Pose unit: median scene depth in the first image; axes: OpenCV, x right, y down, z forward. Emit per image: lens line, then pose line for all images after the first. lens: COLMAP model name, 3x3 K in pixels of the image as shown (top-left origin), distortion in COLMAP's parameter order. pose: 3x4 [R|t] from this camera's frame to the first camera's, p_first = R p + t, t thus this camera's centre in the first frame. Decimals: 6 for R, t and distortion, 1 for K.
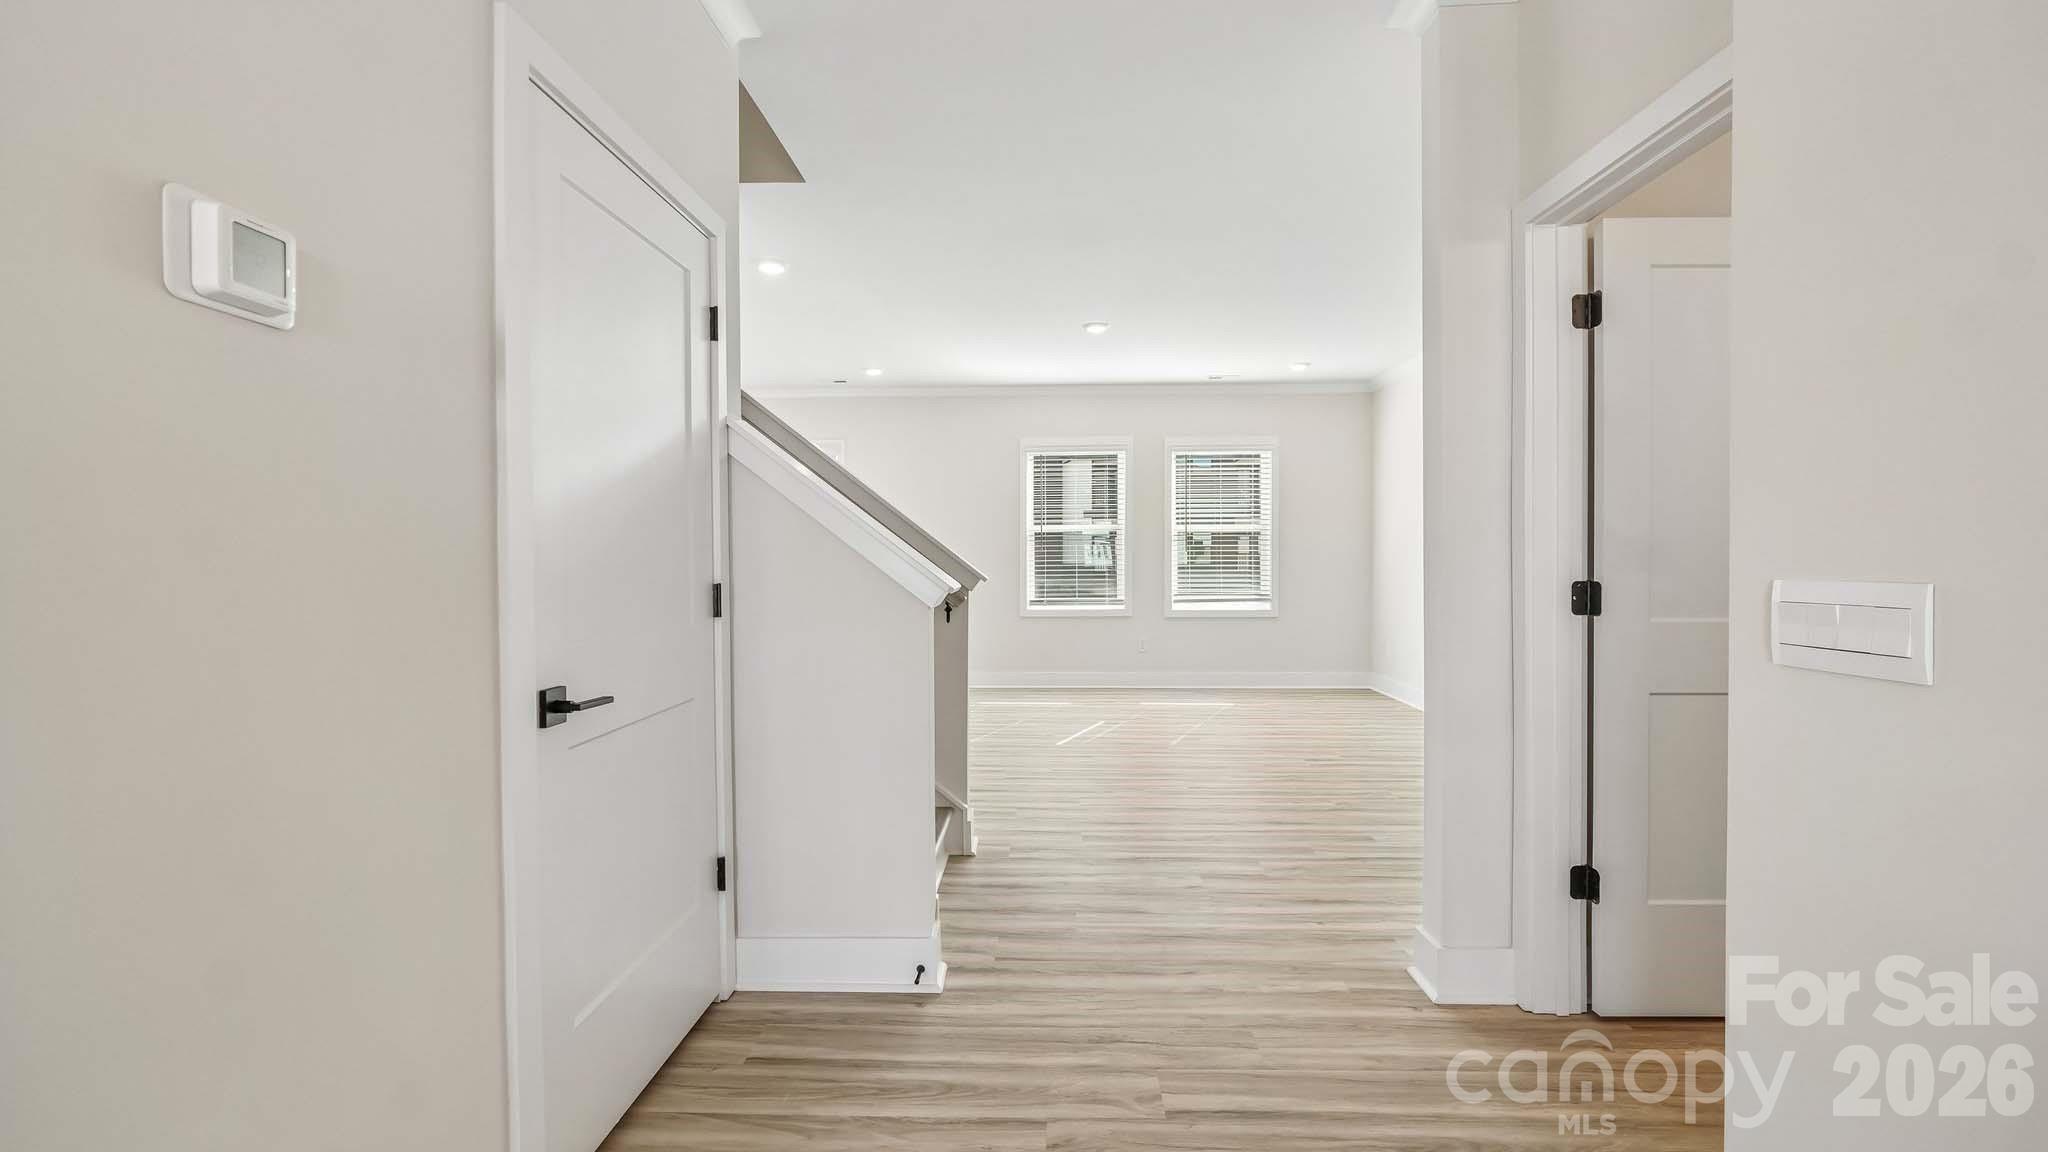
lens RADIAL K [[856.6, 0, 1024.0], [0, 856.6, 576.0], [0, 0, 1]] dist [-0.007837, 0.000409]
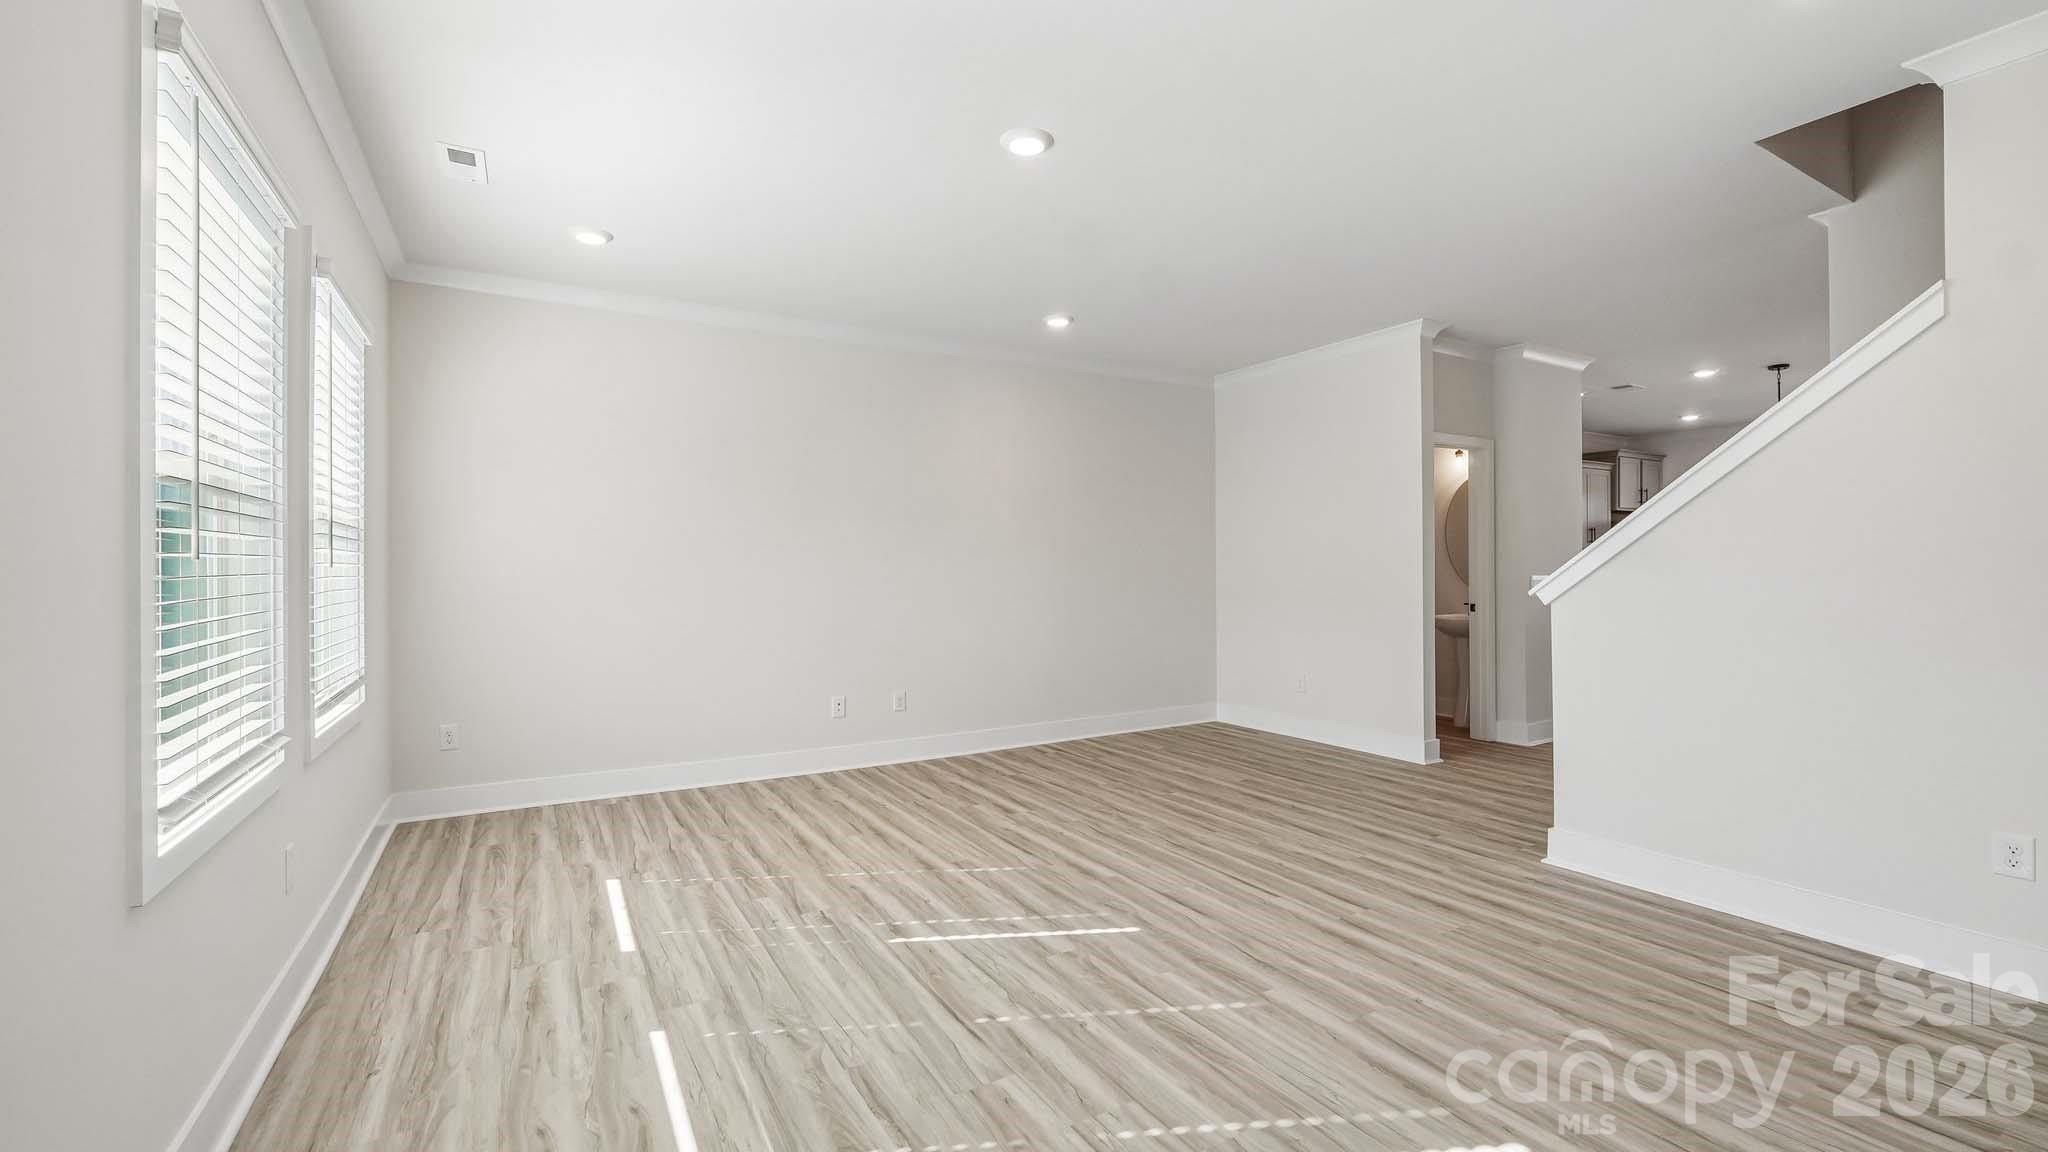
lens RADIAL K [[856.6, 0, 1024.0], [0, 856.6, 576.0], [0, 0, 1]] dist [-0.007837, 0.000409]
pose [[-0.536607, 0.009627, 0.843777, -0.285223], [0.028332, 0.999577, 0.006614, -0.020366], [-0.843356, 0.027455, -0.536653, 1.024435]]
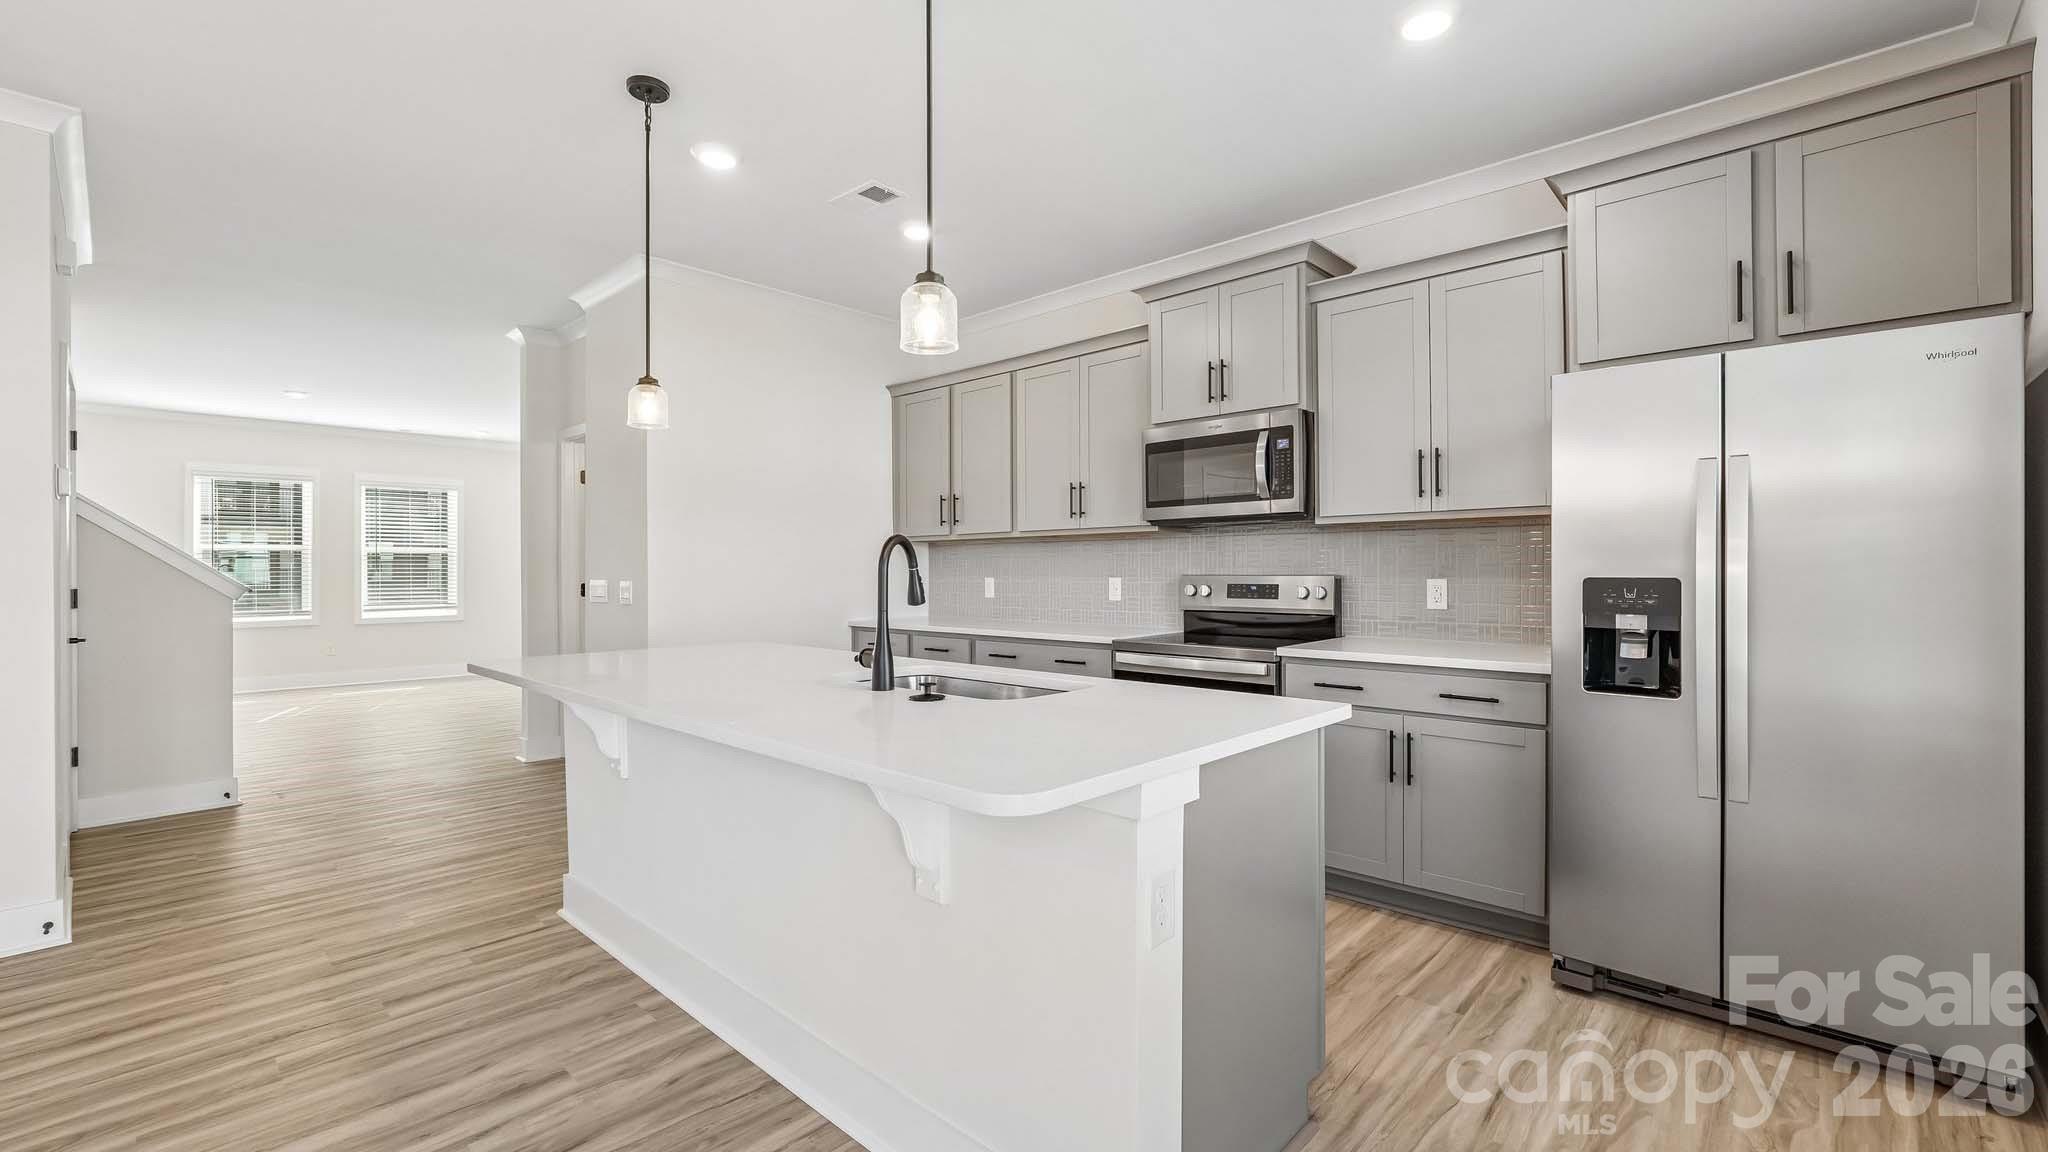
lens RADIAL K [[856.6, 0, 1024.0], [0, 856.6, 576.0], [0, 0, 1]] dist [-0.007837, 0.000409]
pose [[0.657327, 0.002542, 0.753601, -0.124220], [0.012948, 0.999809, -0.014666, 0.010623], [-0.753494, 0.019398, 0.657168, -0.507239]]
